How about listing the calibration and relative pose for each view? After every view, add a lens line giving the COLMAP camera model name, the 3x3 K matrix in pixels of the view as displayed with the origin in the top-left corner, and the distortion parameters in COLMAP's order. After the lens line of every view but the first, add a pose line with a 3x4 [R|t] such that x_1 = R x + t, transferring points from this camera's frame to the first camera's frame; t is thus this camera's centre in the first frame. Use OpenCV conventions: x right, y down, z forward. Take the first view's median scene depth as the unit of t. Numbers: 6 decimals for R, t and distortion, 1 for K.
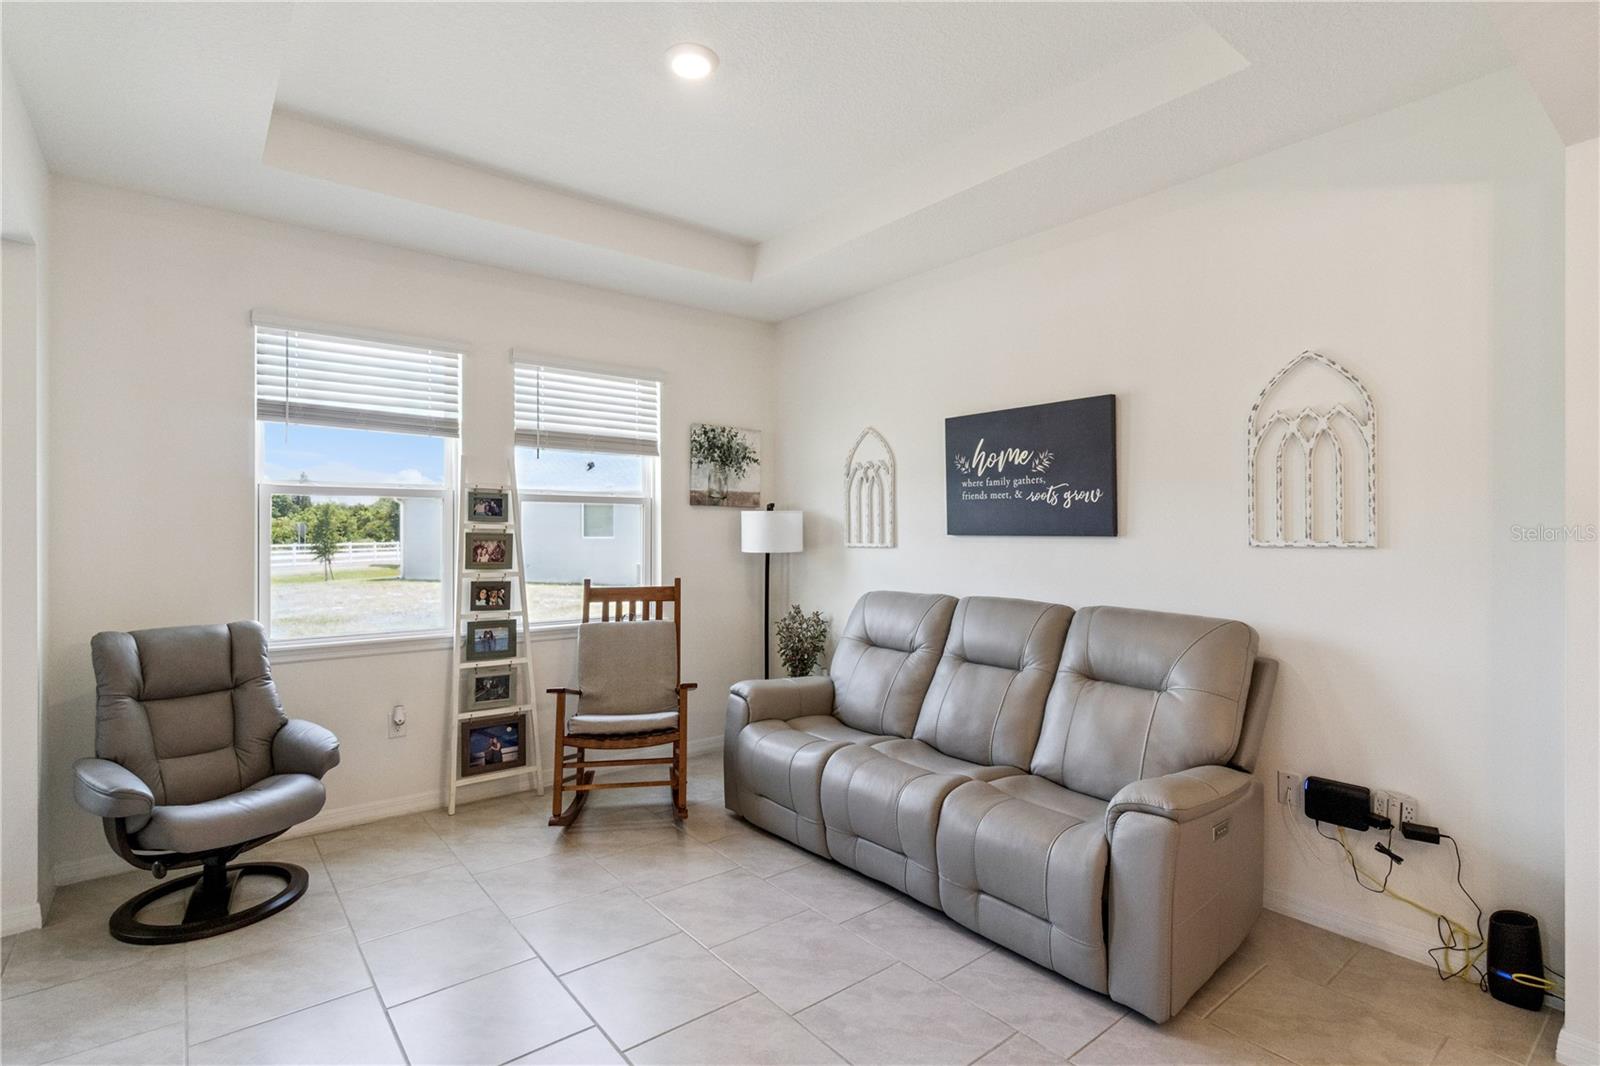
lens RADIAL K [[743.3, 0, 806.9], [0, 743.3, 533.8], [0, 0, 1]] dist [0.001577, 0.001664]
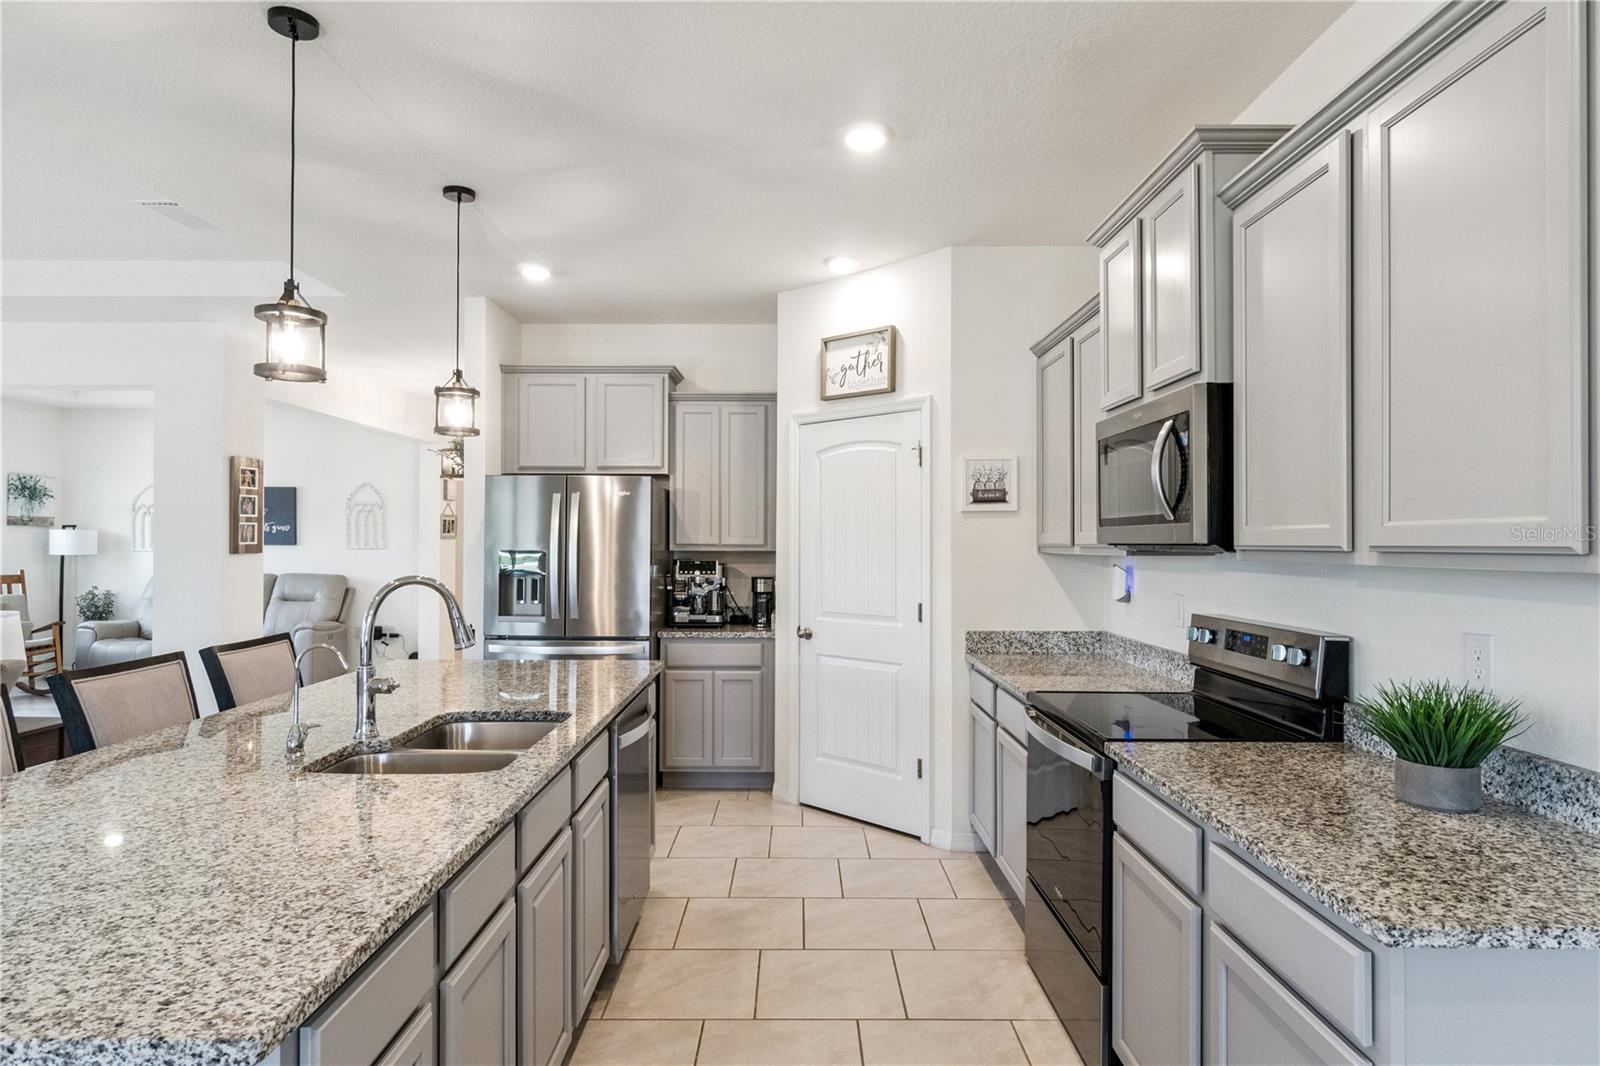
lens RADIAL K [[915.9, 0, 807.8], [0, 915.9, 537.1], [0, 0, 1]] dist [0.002854, 0.001389]
pose [[0.619219, 0.006392, 0.785192, -0.745194], [-0.002700, 0.999978, -0.006011, -0.007474], [-0.785213, 0.001602, 0.619223, -1.792983]]
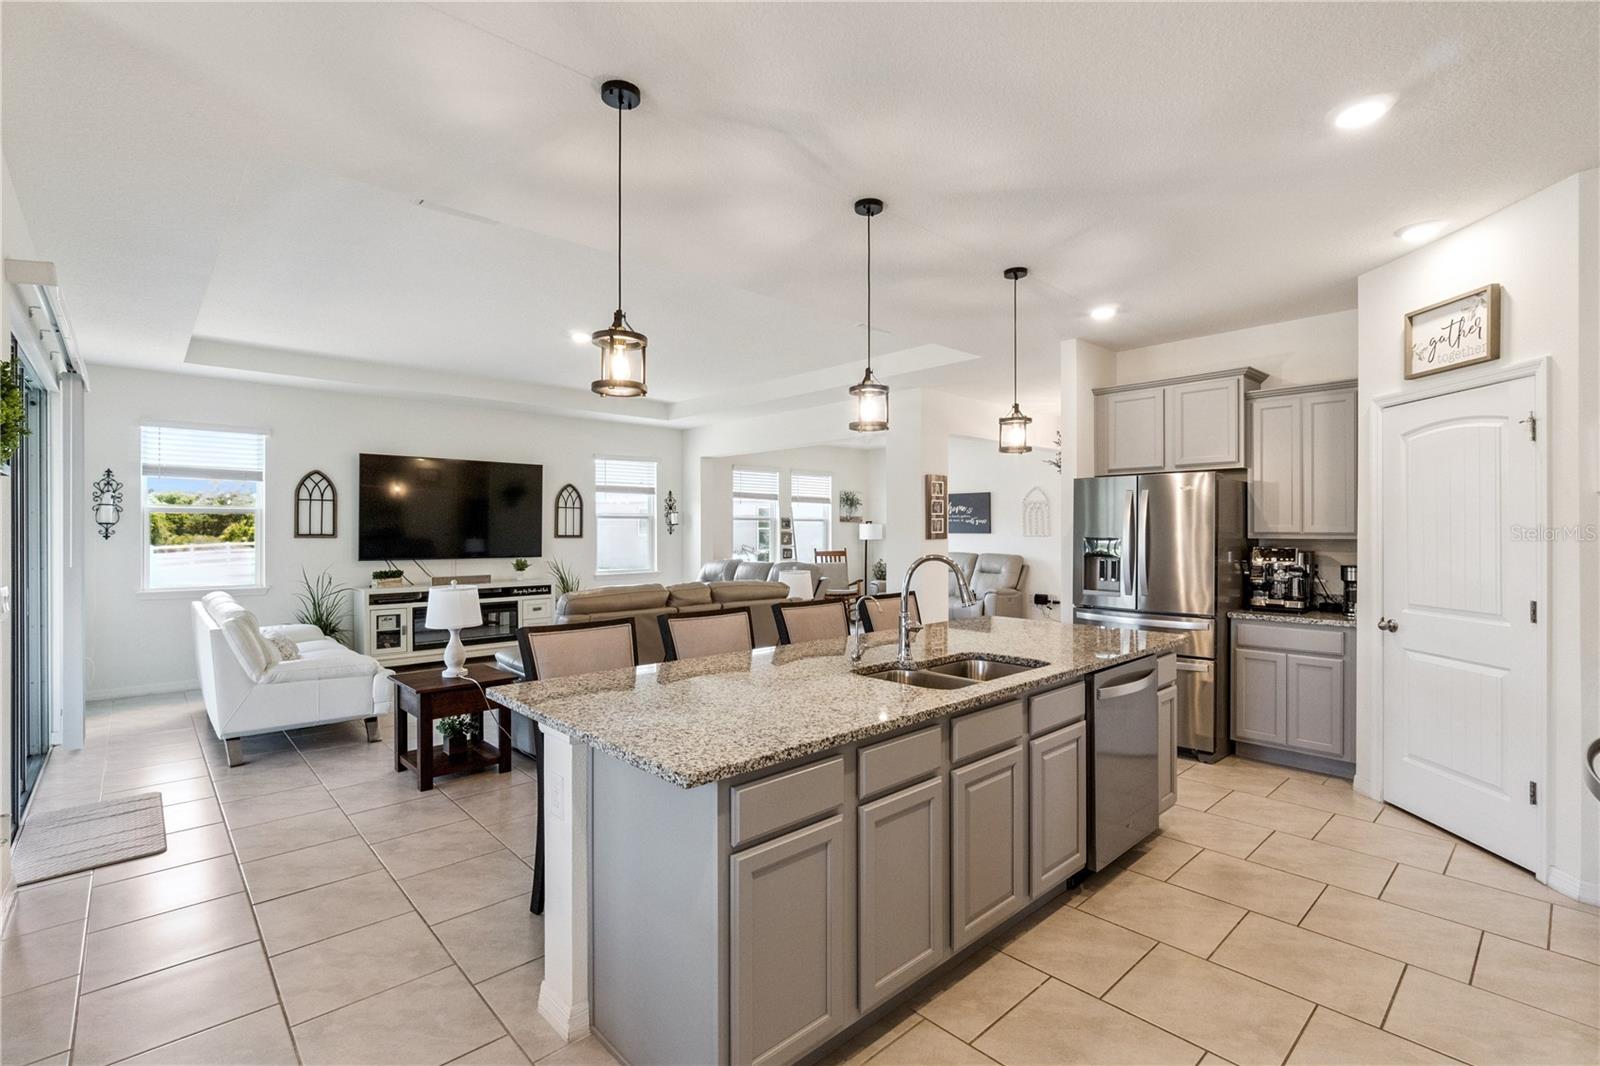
lens RADIAL K [[743.3, 0, 789.3], [0, 743.3, 531.1], [0, 0, 1]] dist [0.001577, 0.001664]
pose [[0.997896, -0.001454, 0.064814, -0.603822], [0.001417, 0.999999, 0.000607, -0.008577], [-0.064815, -0.000514, 0.997897, -1.943683]]
